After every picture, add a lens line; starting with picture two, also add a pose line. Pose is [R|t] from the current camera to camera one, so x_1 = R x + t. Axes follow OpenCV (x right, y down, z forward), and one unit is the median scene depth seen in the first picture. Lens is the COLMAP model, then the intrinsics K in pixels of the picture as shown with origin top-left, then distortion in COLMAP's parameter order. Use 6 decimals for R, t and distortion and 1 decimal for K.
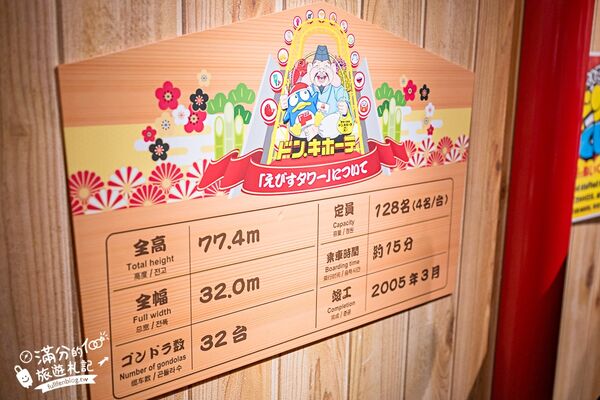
lens RADIAL K [[658.0, 0, 298.5], [0, 658.0, 197.4], [0, 0, 1]] dist [0.029997, 0.000000]
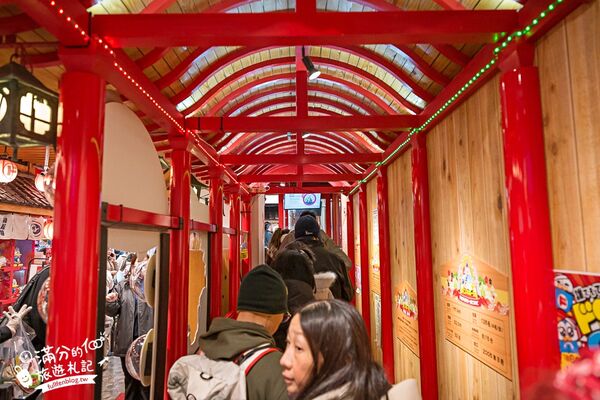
lens RADIAL K [[397.5, 0, 299.9], [0, 397.5, 201.7], [0, 0, 1]] dist [0.009462, 0.000485]
pose [[-0.664667, -0.093678, -0.741244, 2.309114], [-0.149411, 0.988734, 0.009020, -0.452914], [0.732048, 0.116745, -0.671175, 1.780215]]
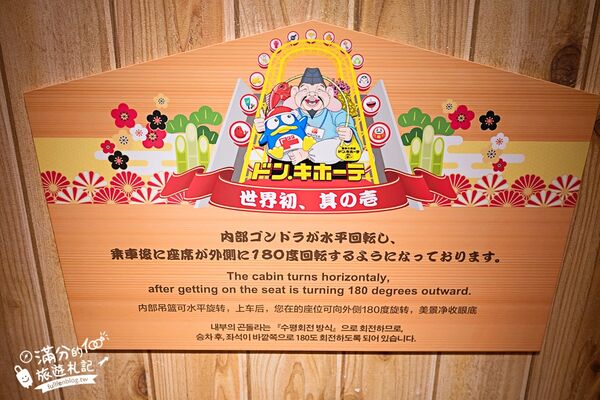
lens RADIAL K [[652.8, 0, 302.5], [0, 652.8, 202.5], [0, 0, 1]] dist [0.016977, 0.000000]
pose [[0.747278, 0.263620, -0.609984, 0.641570], [-0.125194, 0.957357, 0.260374, -0.291937], [0.652612, -0.118205, 0.748415, 0.295286]]
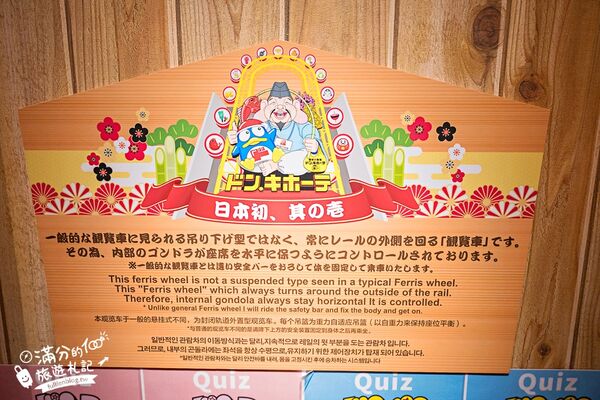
lens RADIAL K [[397.5, 0, 296.4], [0, 397.5, 199.3], [0, 0, 1]] dist [0.009462, 0.000485]
pose [[0.730800, 0.112507, -0.673256, 0.491034], [-0.122956, 0.991887, 0.032287, -0.077907], [0.671426, 0.059185, 0.738705, 0.592563]]
